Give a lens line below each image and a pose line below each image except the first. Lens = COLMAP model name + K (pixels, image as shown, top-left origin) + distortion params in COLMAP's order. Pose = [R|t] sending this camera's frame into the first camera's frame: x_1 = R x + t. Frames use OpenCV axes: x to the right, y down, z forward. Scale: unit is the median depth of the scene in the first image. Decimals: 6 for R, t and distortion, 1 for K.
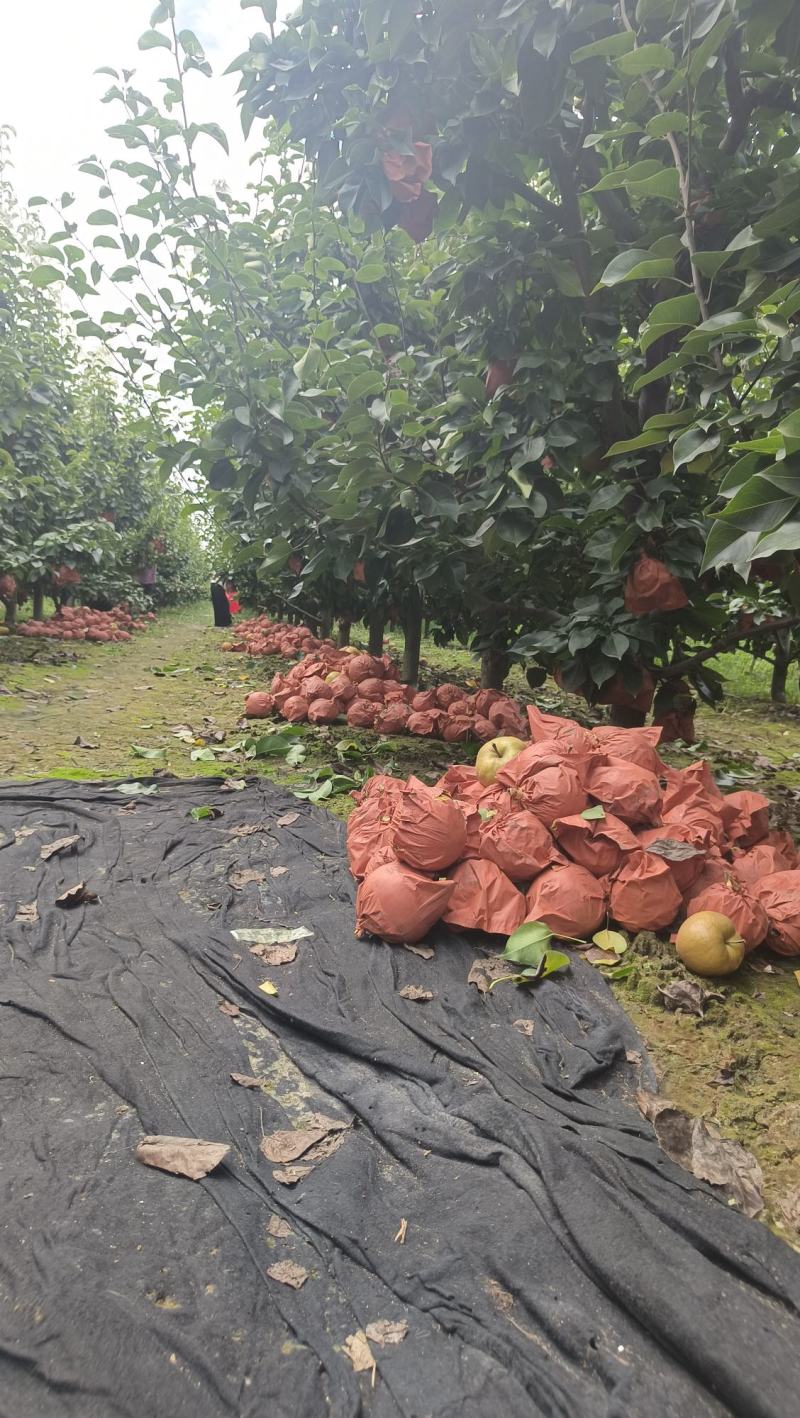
lens RADIAL K [[1134.7, 0, 400.0], [0, 1134.7, 709.0], [0, 0, 1]] dist [0.000152, 0.108116]
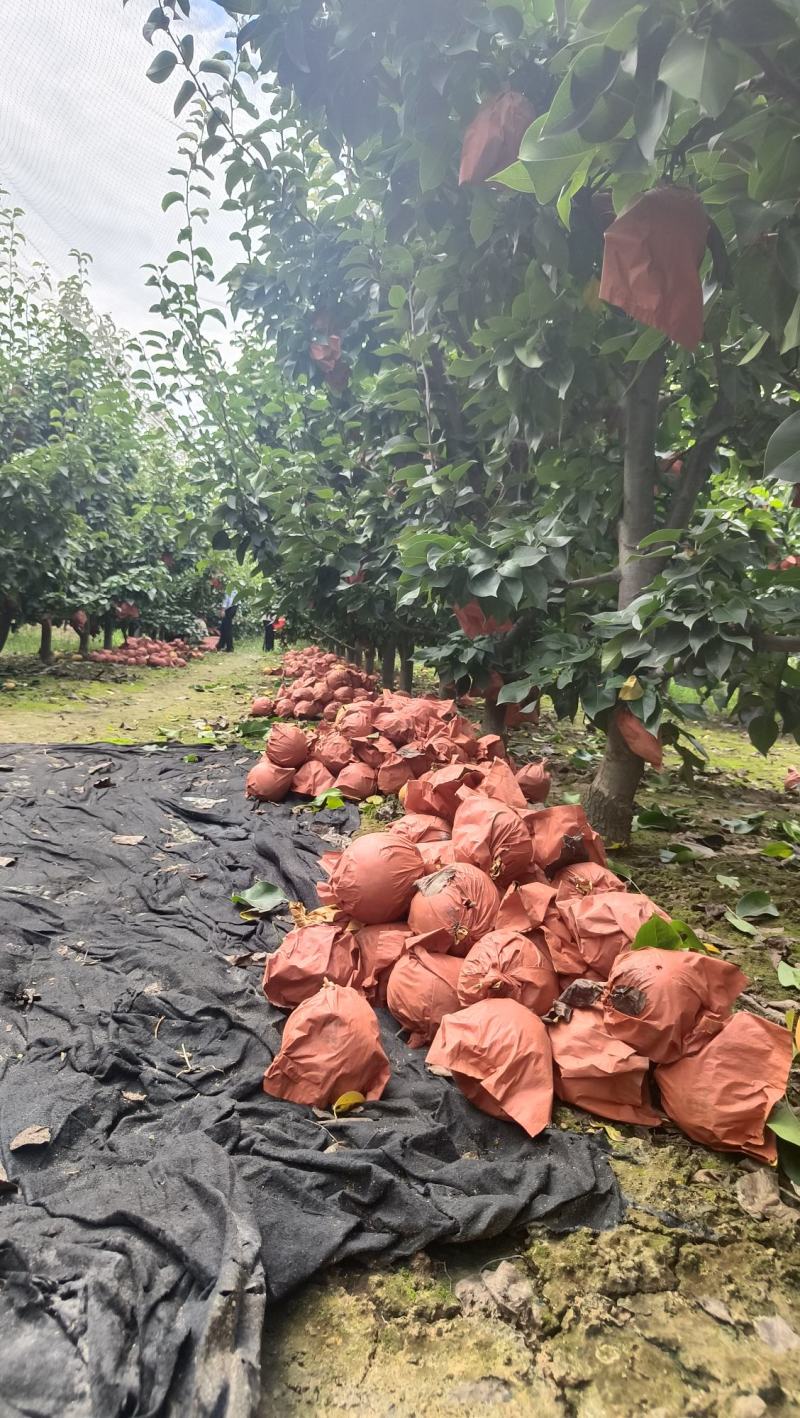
lens RADIAL K [[1134.7, 0, 400.0], [0, 1134.7, 709.0], [0, 0, 1]] dist [0.000152, 0.108116]
pose [[0.998097, 0.001081, -0.061651, 0.102749], [-0.002868, 0.999578, -0.028909, 0.031529], [0.061593, 0.029031, 0.997679, -0.272765]]
